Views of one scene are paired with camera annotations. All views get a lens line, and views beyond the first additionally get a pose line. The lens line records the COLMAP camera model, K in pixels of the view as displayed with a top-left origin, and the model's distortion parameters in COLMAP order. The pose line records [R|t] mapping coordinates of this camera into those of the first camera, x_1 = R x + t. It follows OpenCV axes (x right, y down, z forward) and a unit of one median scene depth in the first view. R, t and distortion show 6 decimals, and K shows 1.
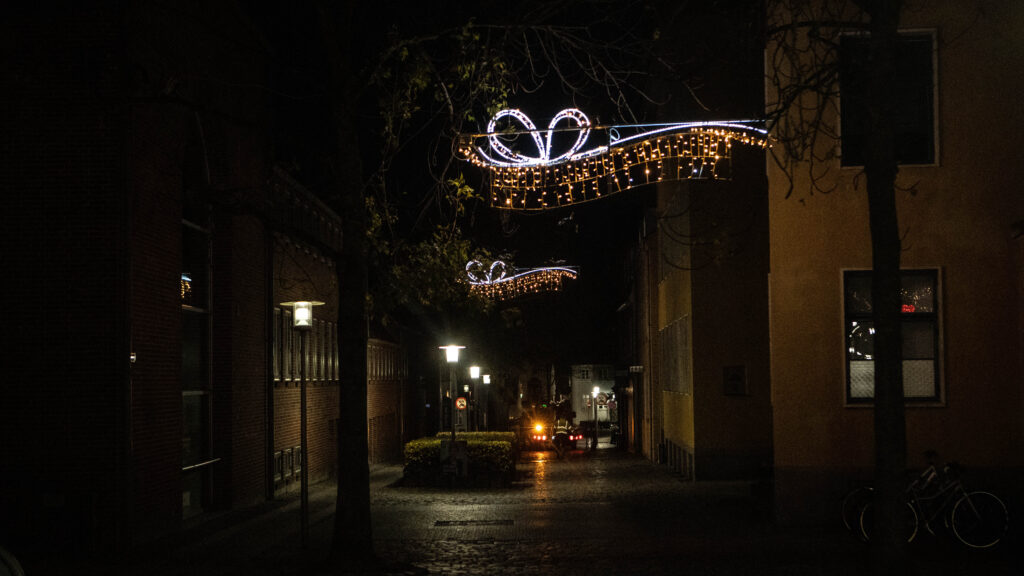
lens RADIAL K [[1789.7, 0, 512.0], [0, 1789.7, 288.0], [0, 0, 1]] dist [-0.002821, -0.002632]
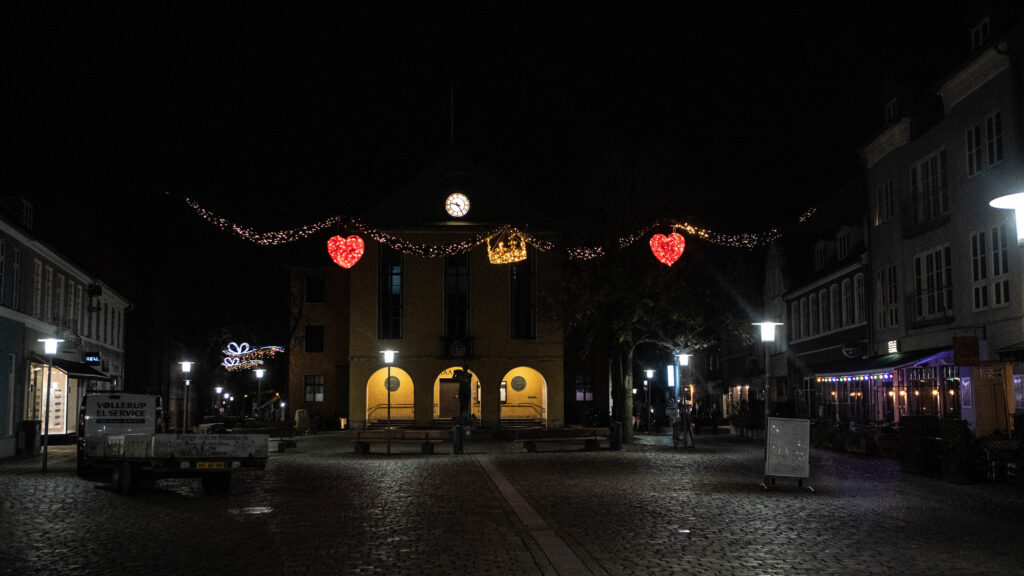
lens RADIAL K [[1112.7, 0, 512.0], [0, 1112.7, 288.0], [0, 0, 1]] dist [0.002883, 0.001099]
pose [[0.975011, 0.038919, 0.218720, 0.073697], [-0.027076, 0.998013, -0.056890, -0.095837], [-0.220500, 0.049546, 0.974128, -2.209283]]
